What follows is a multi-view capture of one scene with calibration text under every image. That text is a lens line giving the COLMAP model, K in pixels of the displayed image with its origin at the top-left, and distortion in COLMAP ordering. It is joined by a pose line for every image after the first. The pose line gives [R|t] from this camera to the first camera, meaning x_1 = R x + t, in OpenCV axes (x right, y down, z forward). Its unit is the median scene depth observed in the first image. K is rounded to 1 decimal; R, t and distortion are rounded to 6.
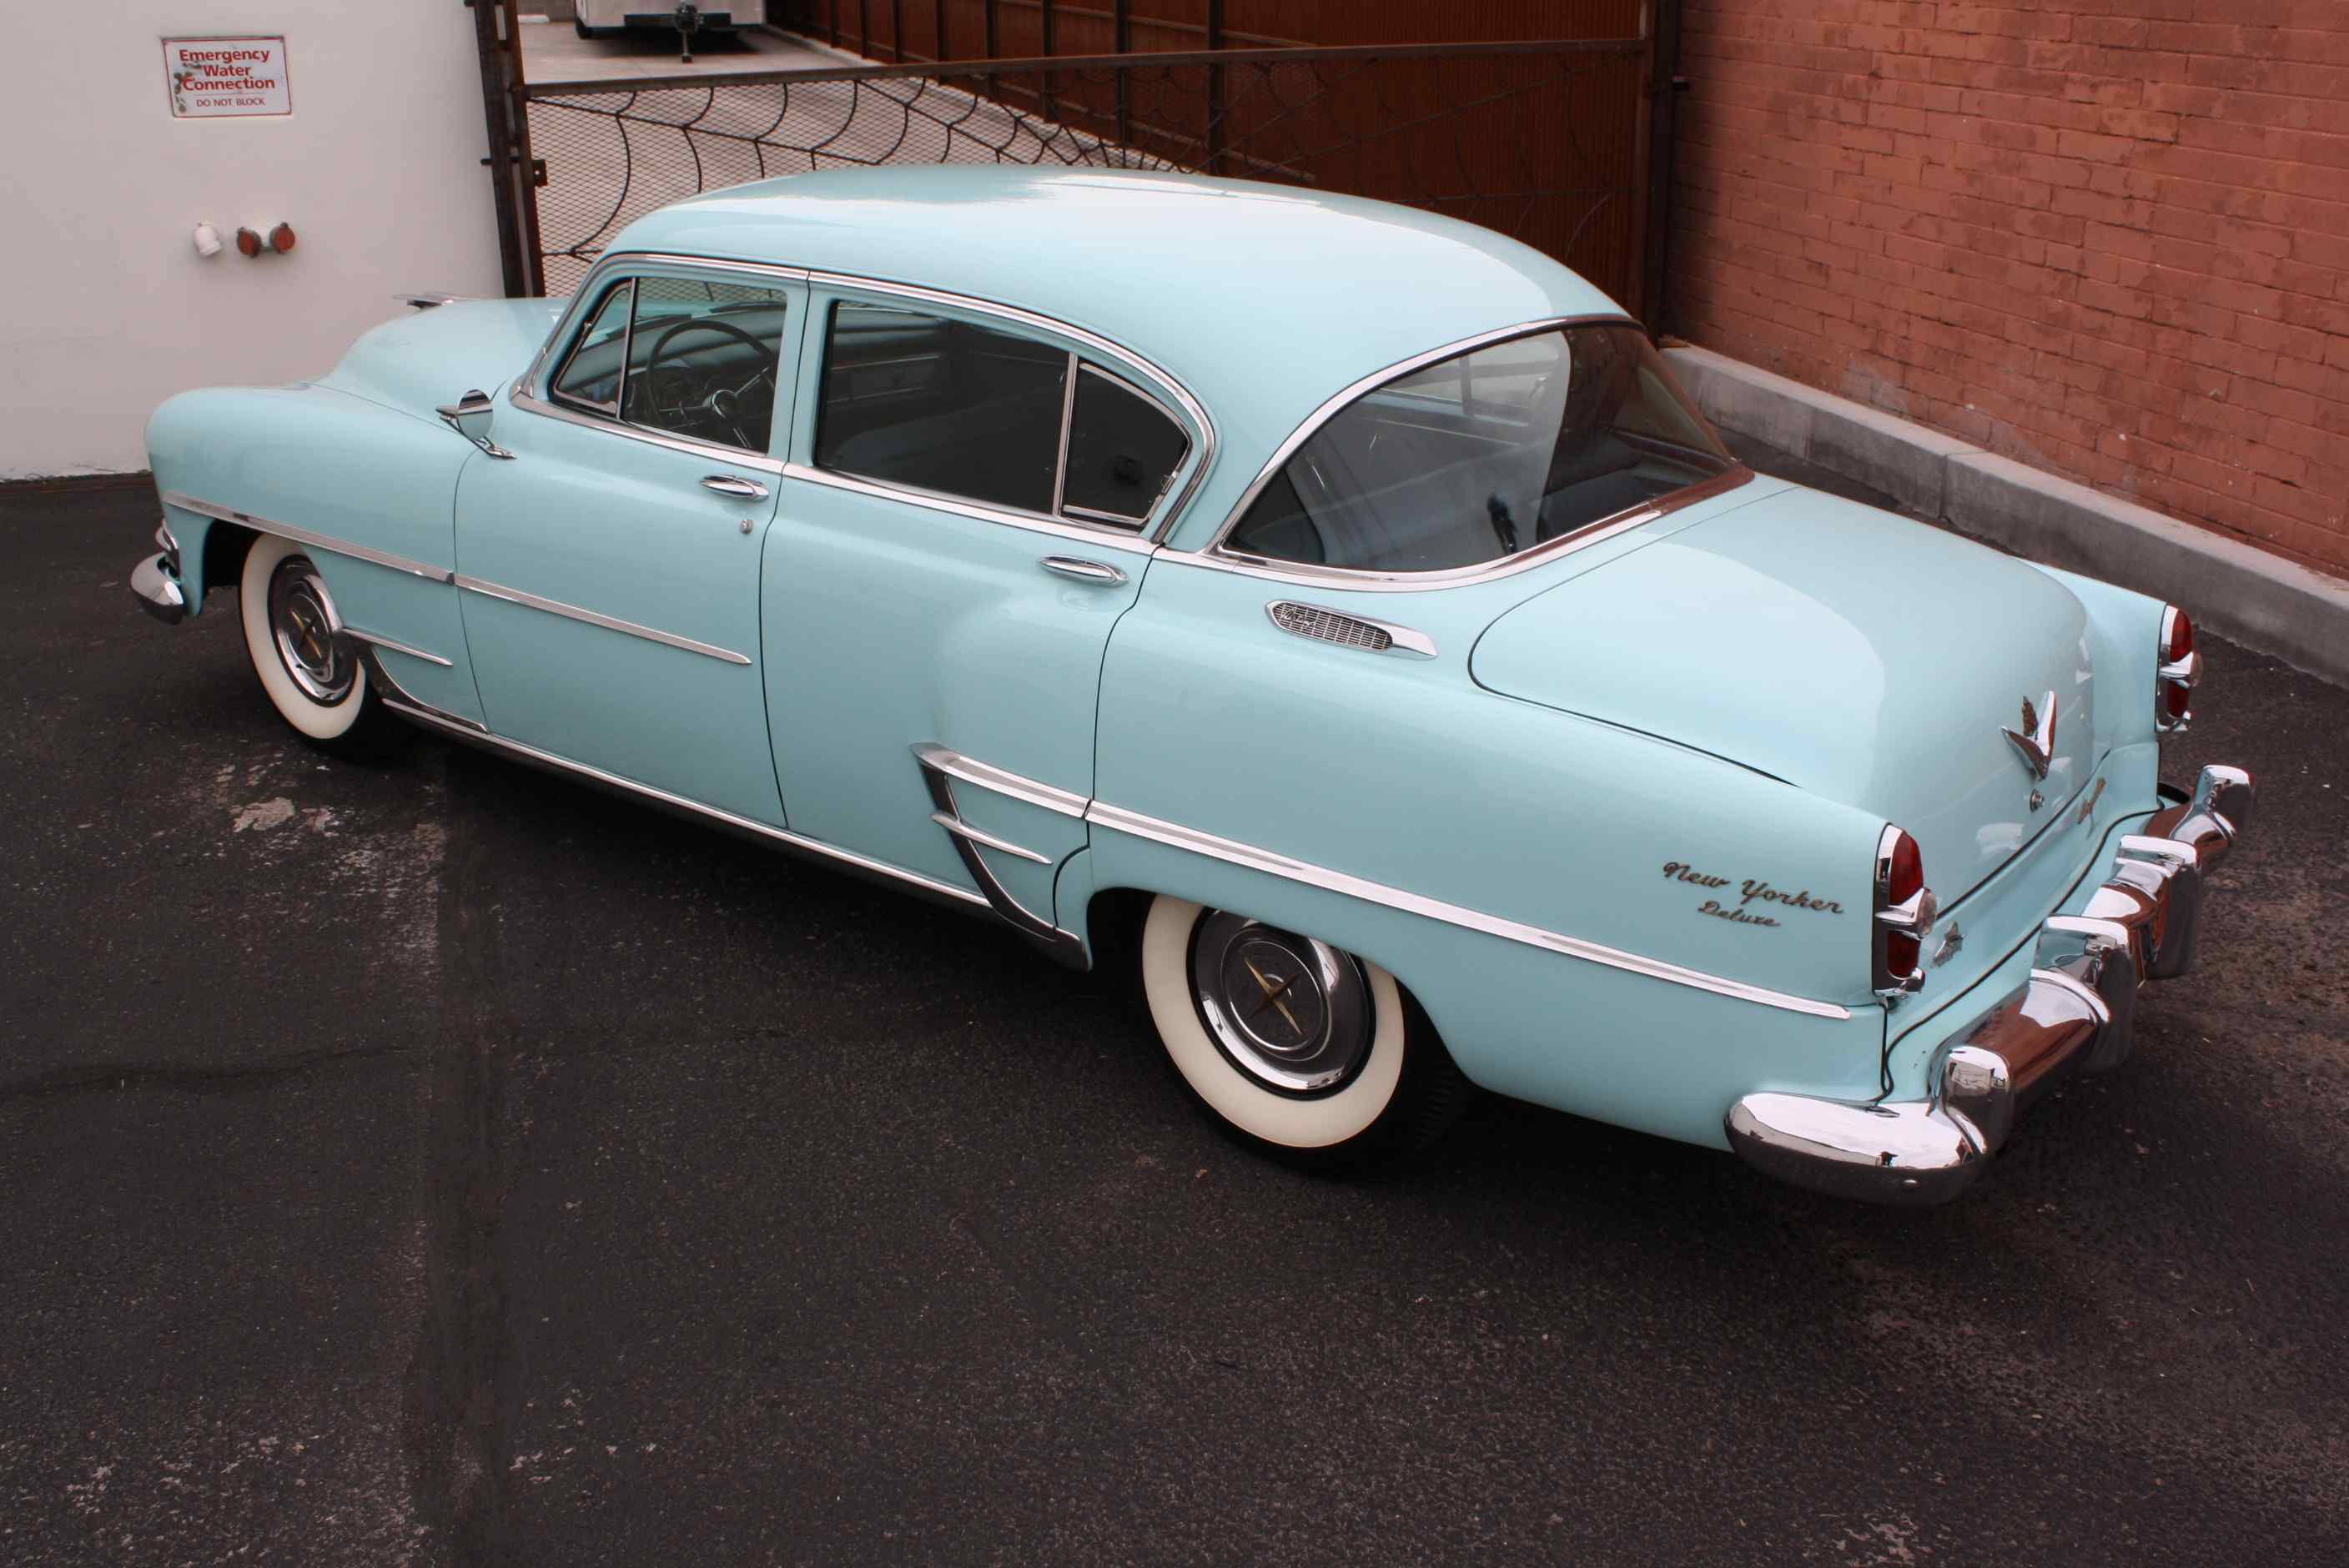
lens RADIAL K [[2219.7, 0, 1183.6], [0, 2219.7, 774.9], [0, 0, 1]] dist [-0.144021, 0.147154]
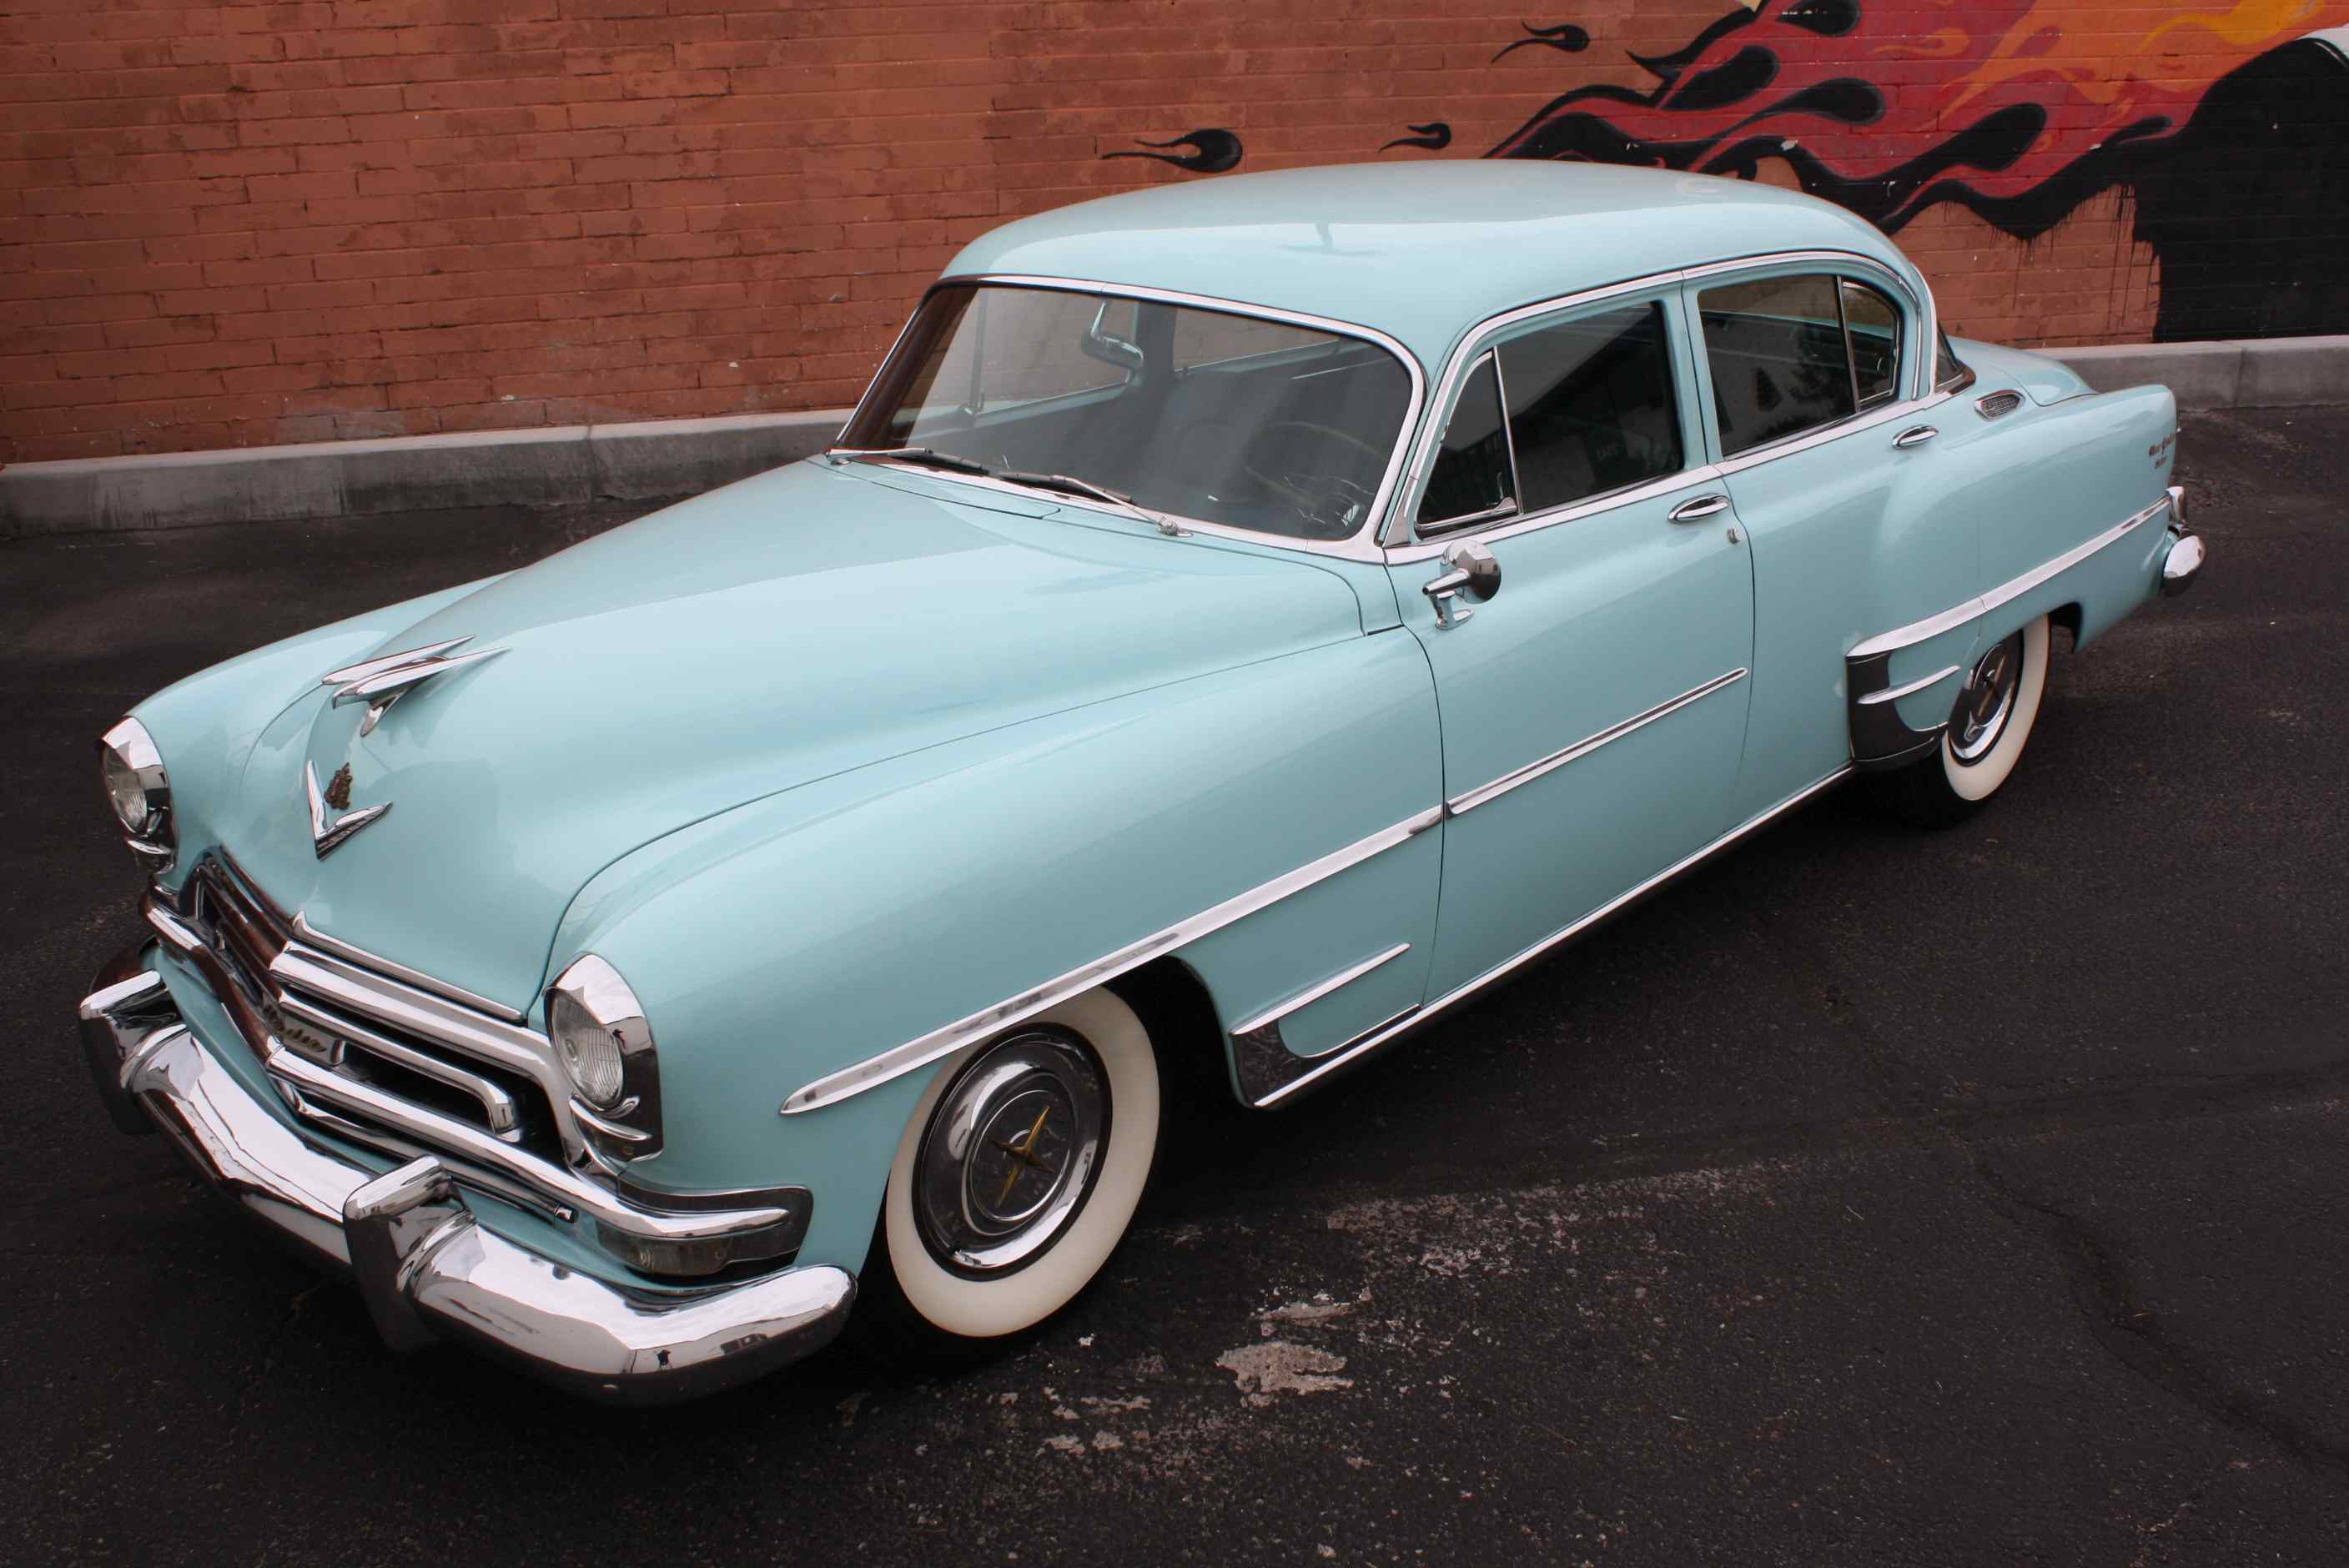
lens RADIAL K [[2313.6, 0, 1170.2], [0, 2313.6, 784.5], [0, 0, 1]] dist [-0.134659, 0.145393]
pose [[0.120675, -0.371470, 0.920569, -0.668981], [0.379376, 0.874211, 0.303032, -0.232864], [-0.917339, 0.312673, 0.246422, 0.566999]]
